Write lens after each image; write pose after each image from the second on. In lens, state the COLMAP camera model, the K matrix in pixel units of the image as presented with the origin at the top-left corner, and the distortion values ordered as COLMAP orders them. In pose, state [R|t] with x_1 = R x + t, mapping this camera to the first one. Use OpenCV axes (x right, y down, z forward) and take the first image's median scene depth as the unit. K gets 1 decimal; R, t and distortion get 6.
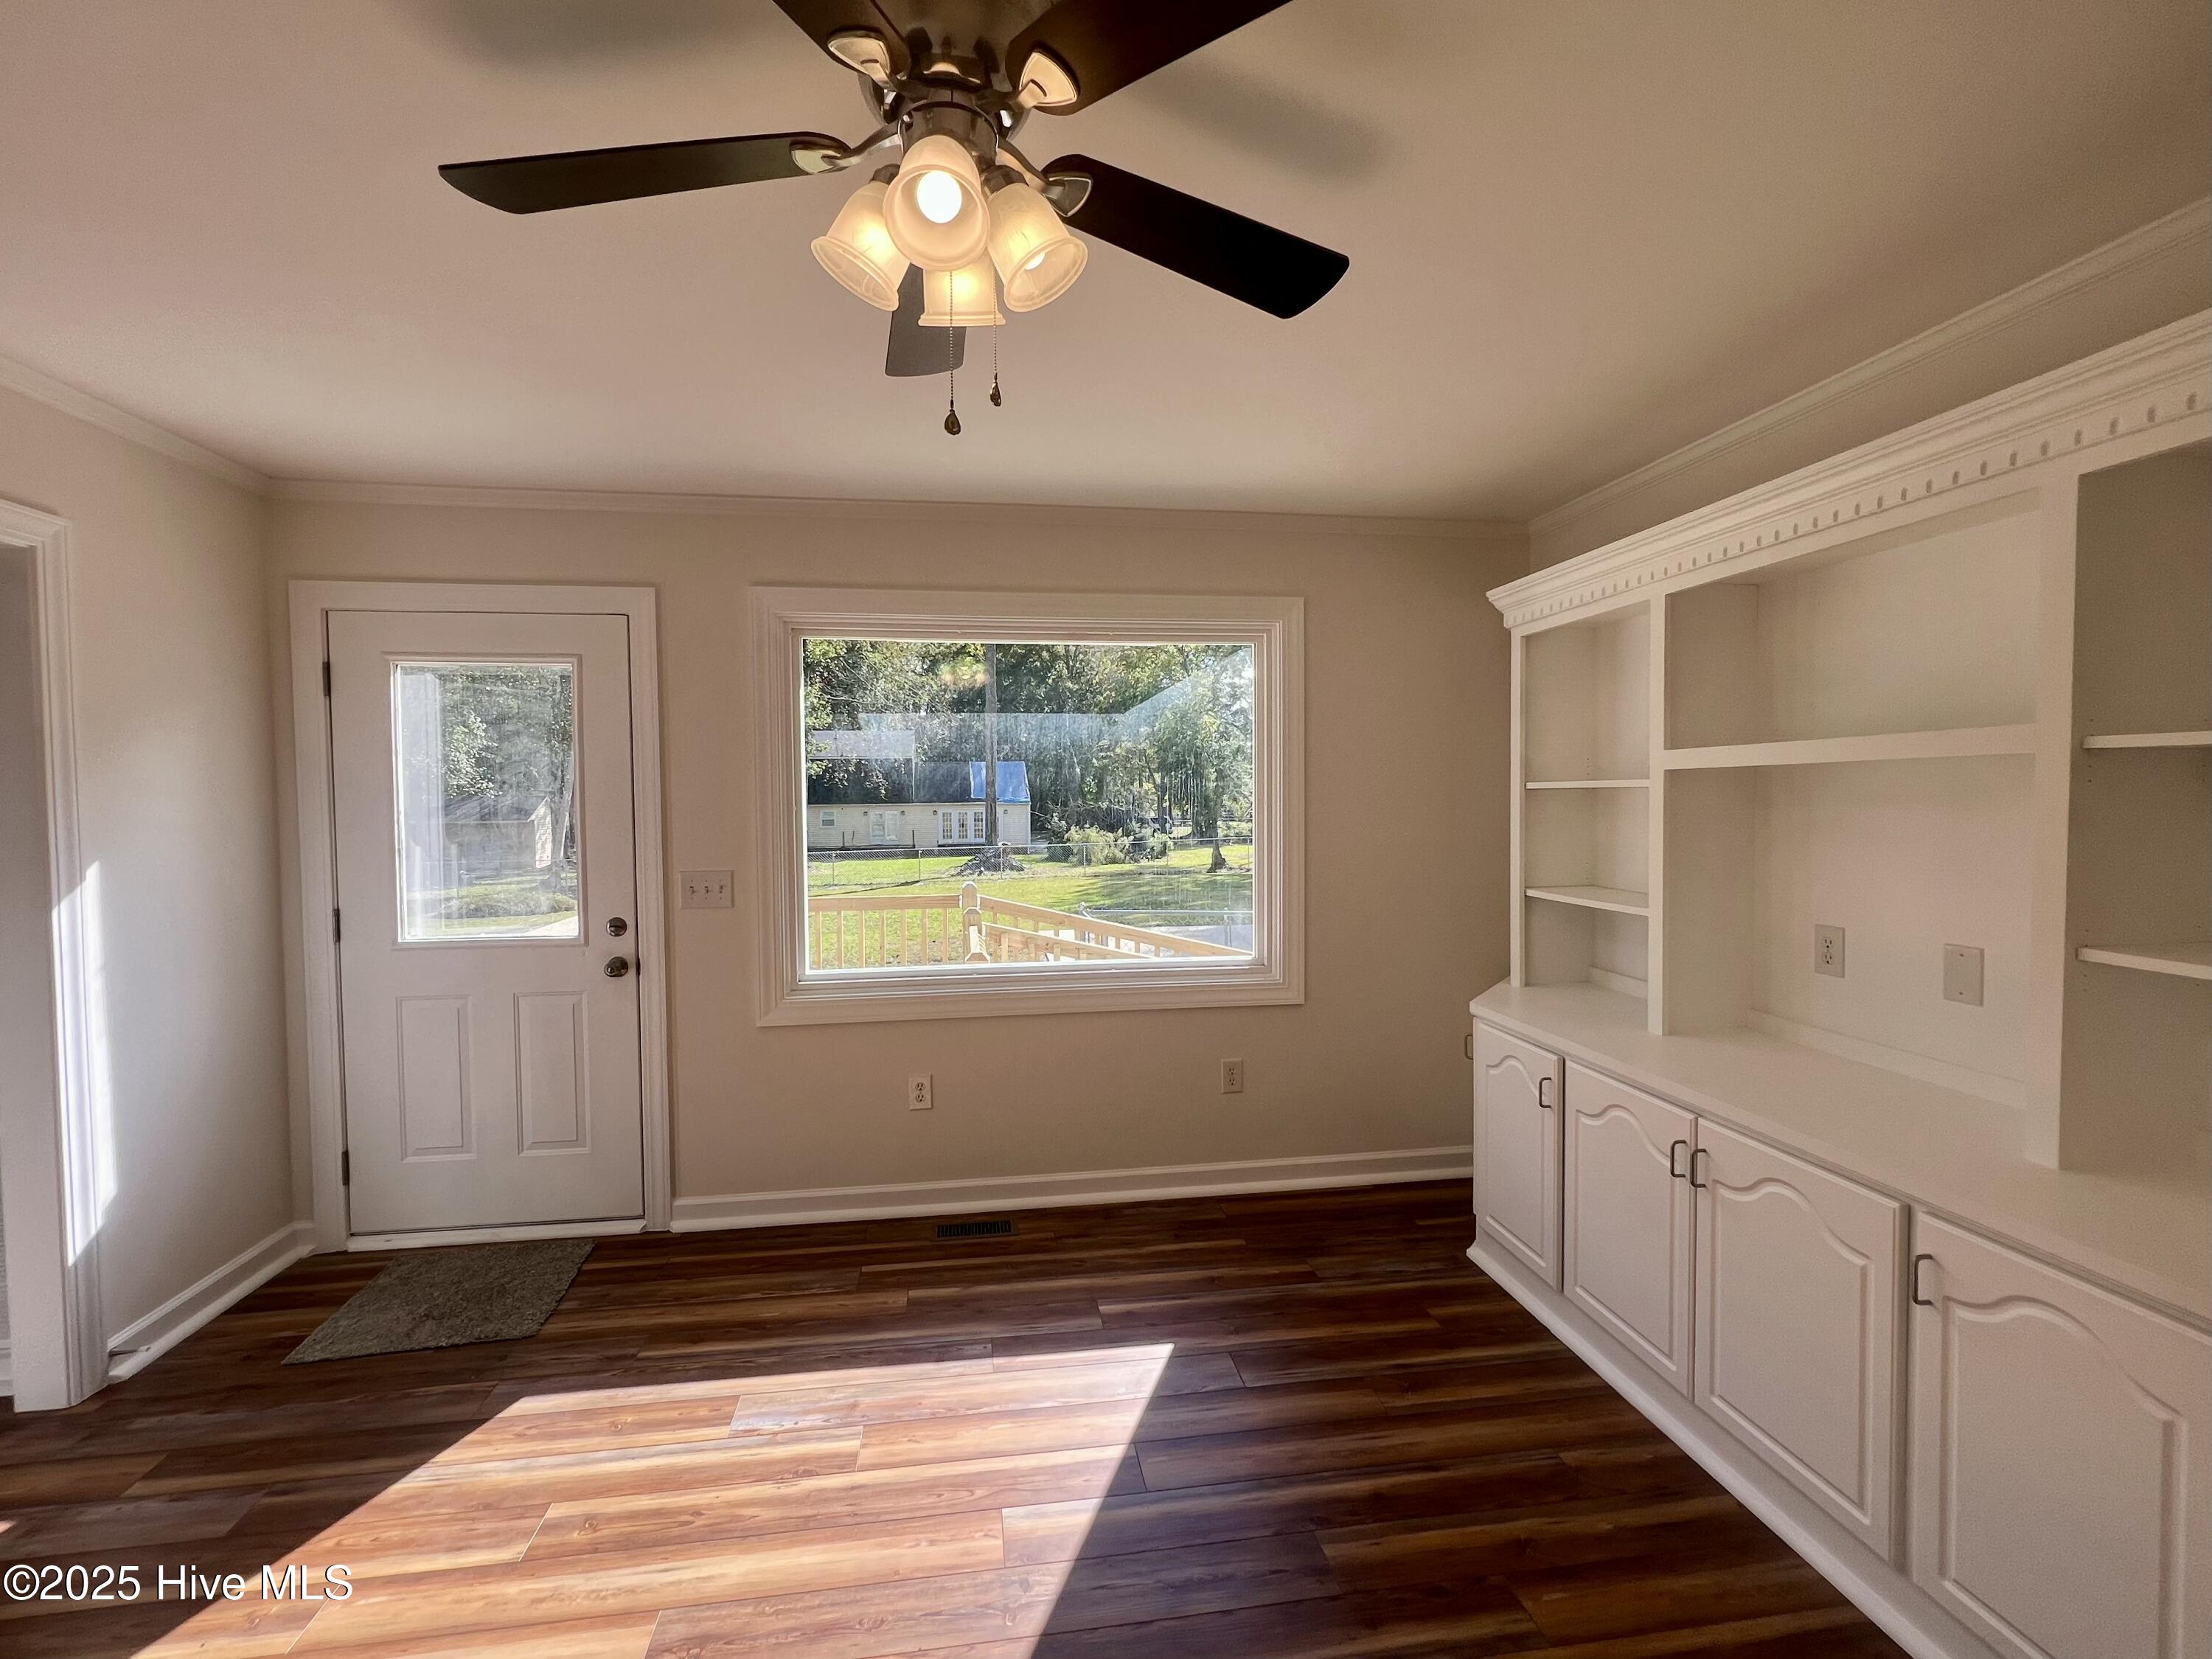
lens RADIAL K [[947.0, 0, 1100.3], [0, 947.0, 825.2], [0, 0, 1]] dist [-0.003139, -0.000045]
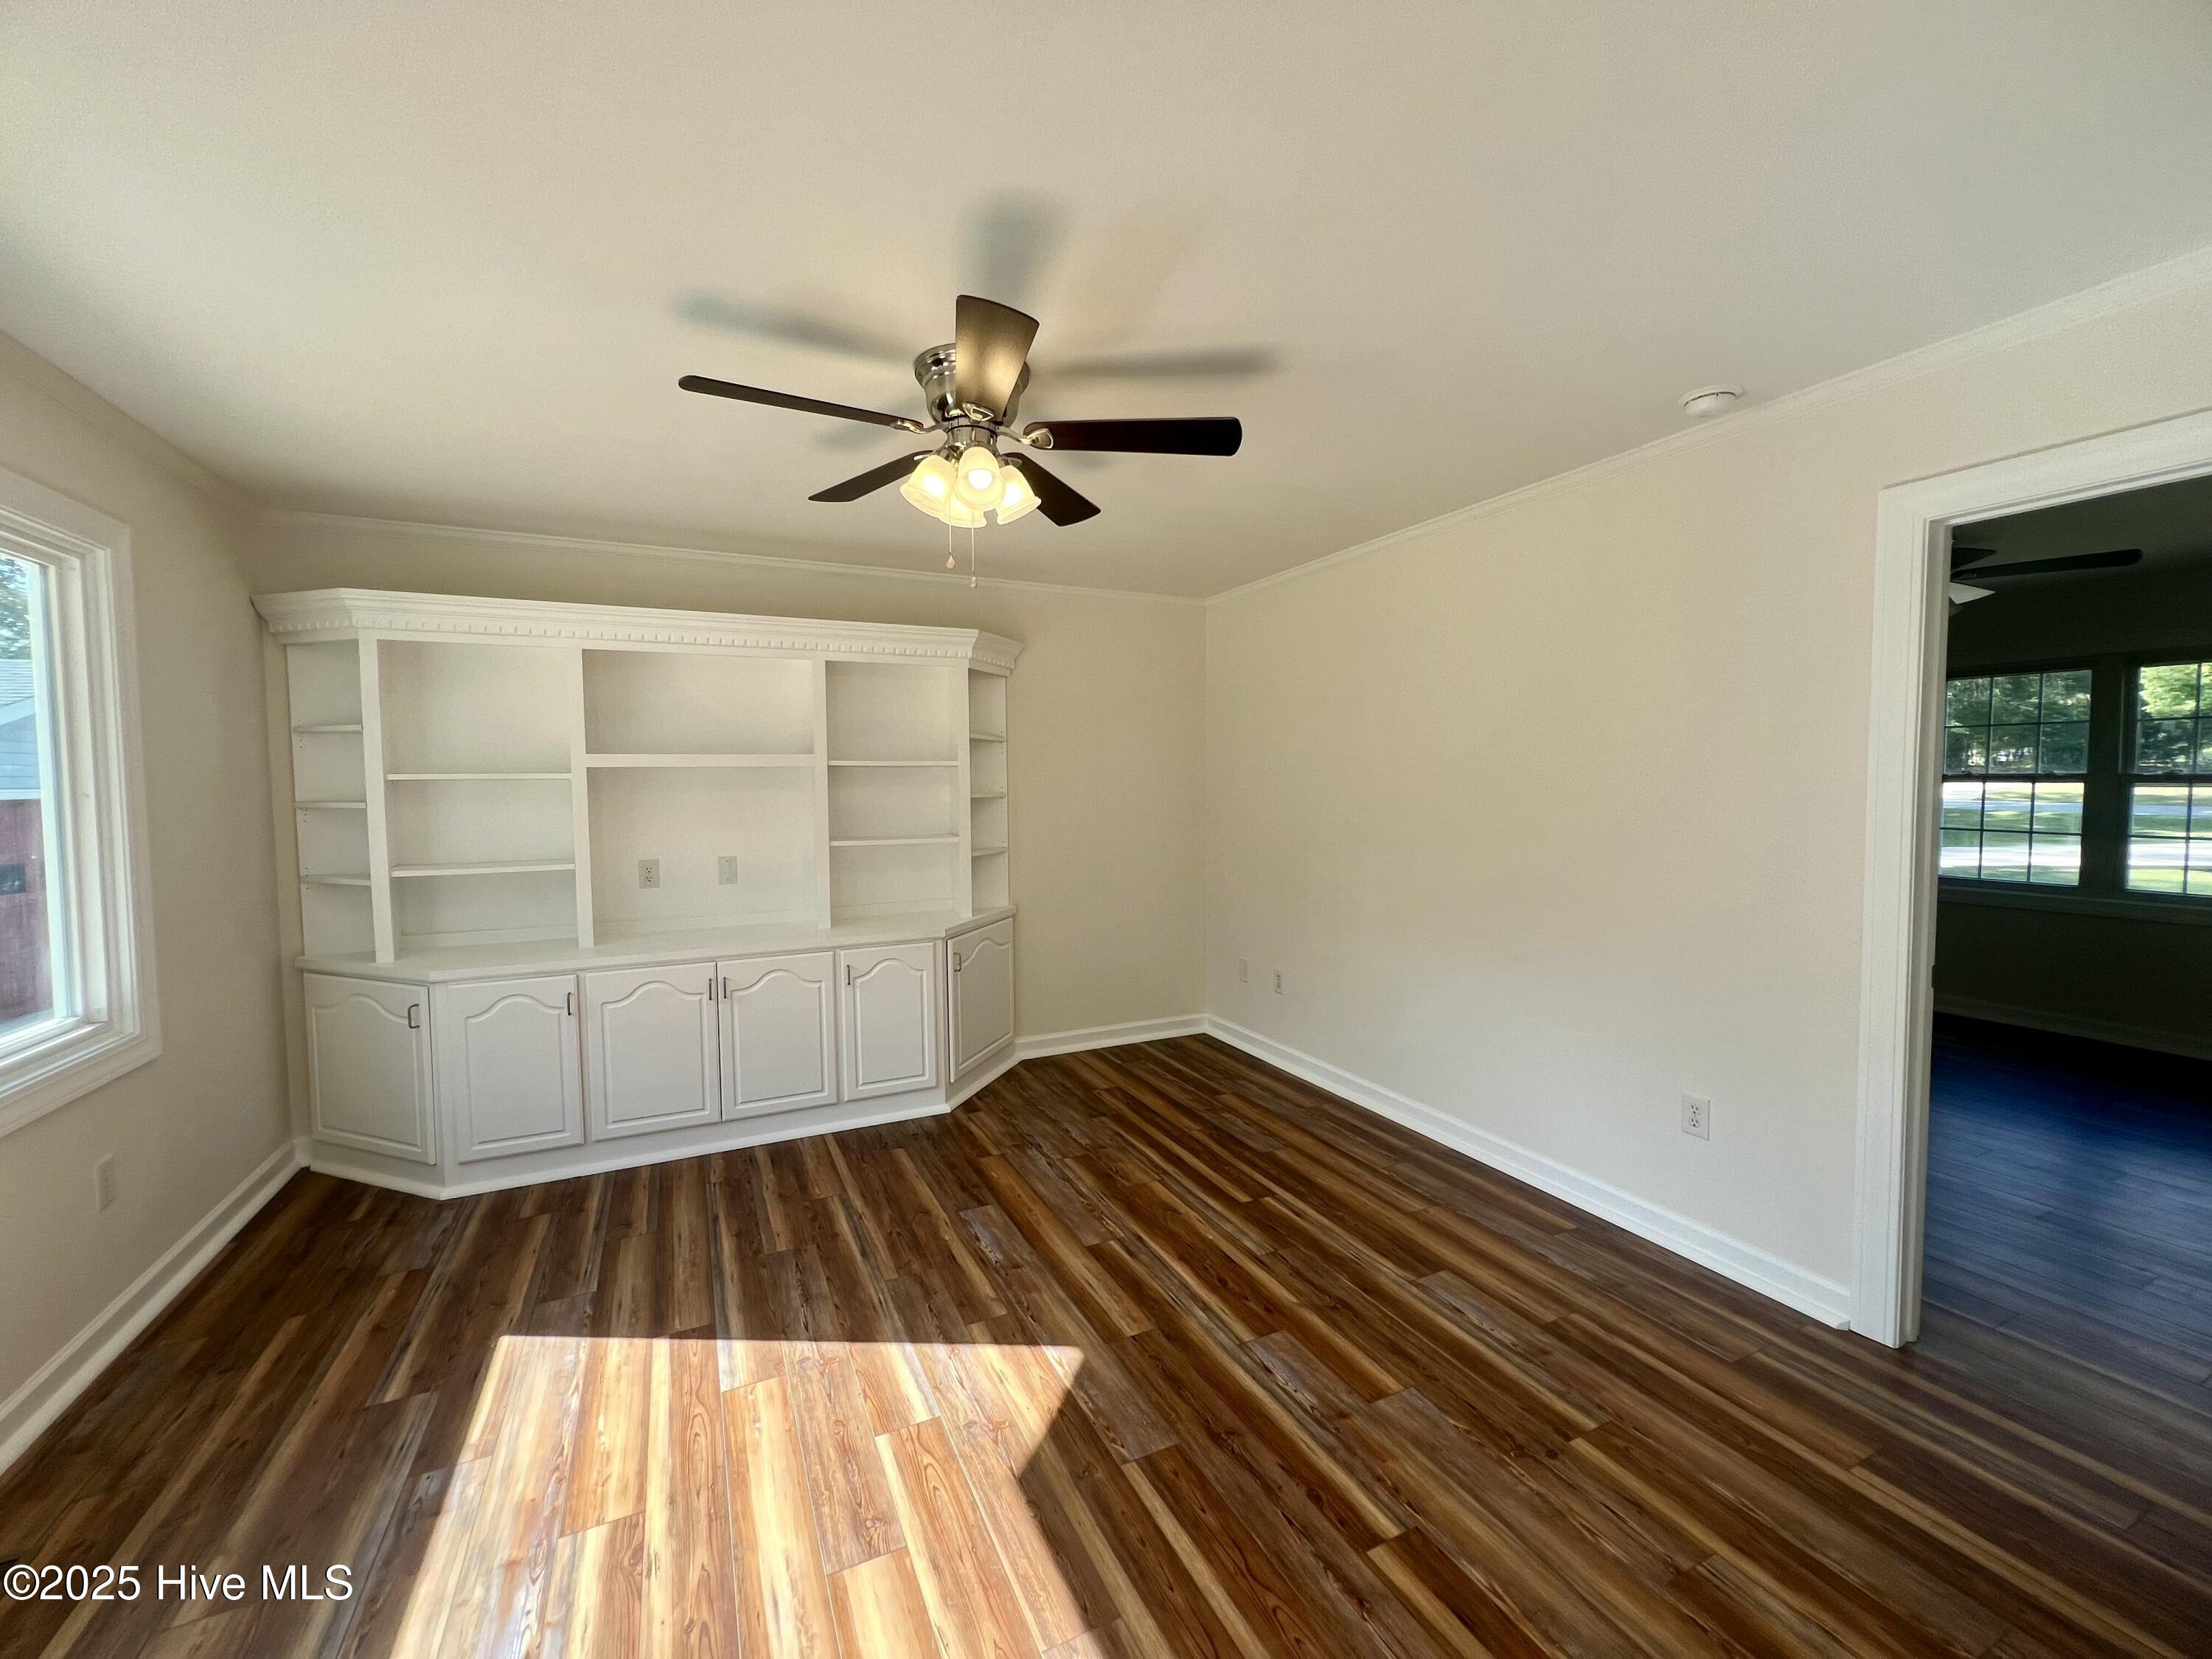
lens RADIAL K [[881.4, 0, 1114.5], [0, 881.4, 830.3], [0, 0, 1]] dist [-0.003397, 0.001794]
pose [[-0.321143, -0.039092, 0.946223, -1.052333], [0.044064, 0.997449, 0.056163, -0.001336], [-0.946005, 0.059731, -0.318601, 0.711552]]
